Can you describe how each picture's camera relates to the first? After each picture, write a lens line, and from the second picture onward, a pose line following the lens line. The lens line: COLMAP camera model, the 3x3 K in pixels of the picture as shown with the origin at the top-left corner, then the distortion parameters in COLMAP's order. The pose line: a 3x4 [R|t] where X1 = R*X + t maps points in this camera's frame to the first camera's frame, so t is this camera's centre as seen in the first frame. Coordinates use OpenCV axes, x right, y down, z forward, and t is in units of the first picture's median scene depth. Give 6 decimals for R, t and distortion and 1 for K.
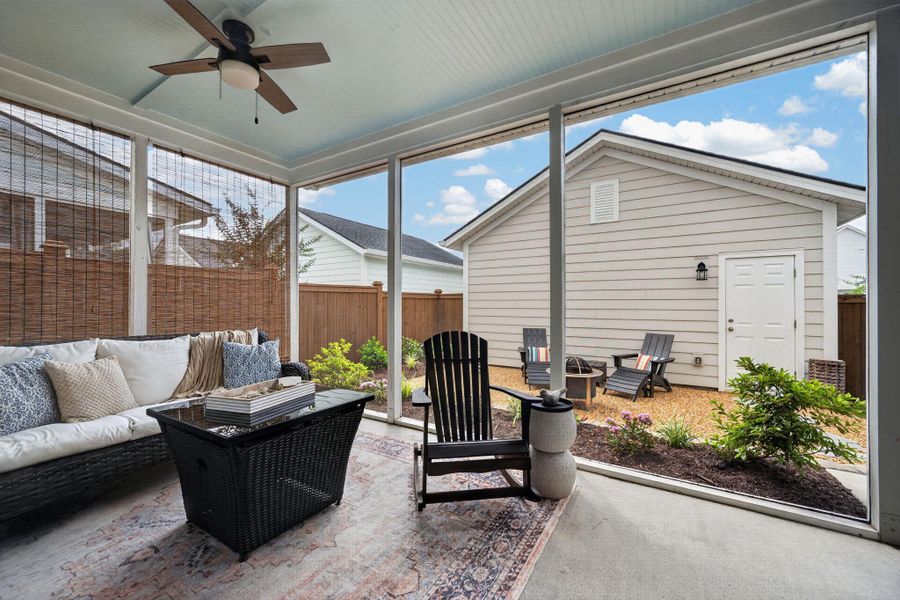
lens RADIAL K [[352.0, 0, 454.5], [0, 352.0, 302.3], [0, 0, 1]] dist [-0.001045, 0.000013]
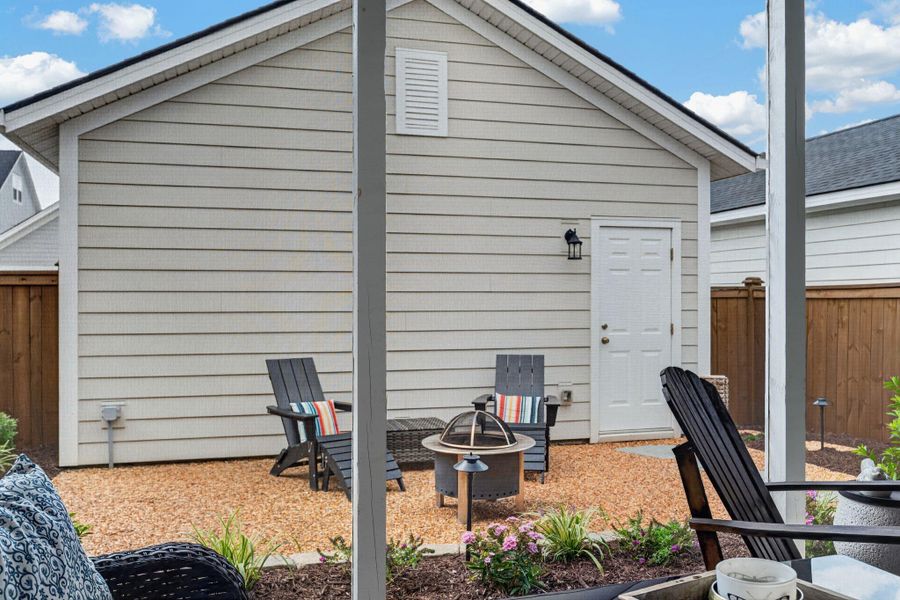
lens RADIAL K [[766.8, 0, 441.1], [0, 766.8, 306.2], [0, 0, 1]] dist [-0.006558, -0.009544]
pose [[0.685244, -0.008591, 0.728263, -0.389674], [-0.000366, 0.999926, 0.012140, -0.000416], [-0.728313, -0.008585, 0.685190, 0.280289]]
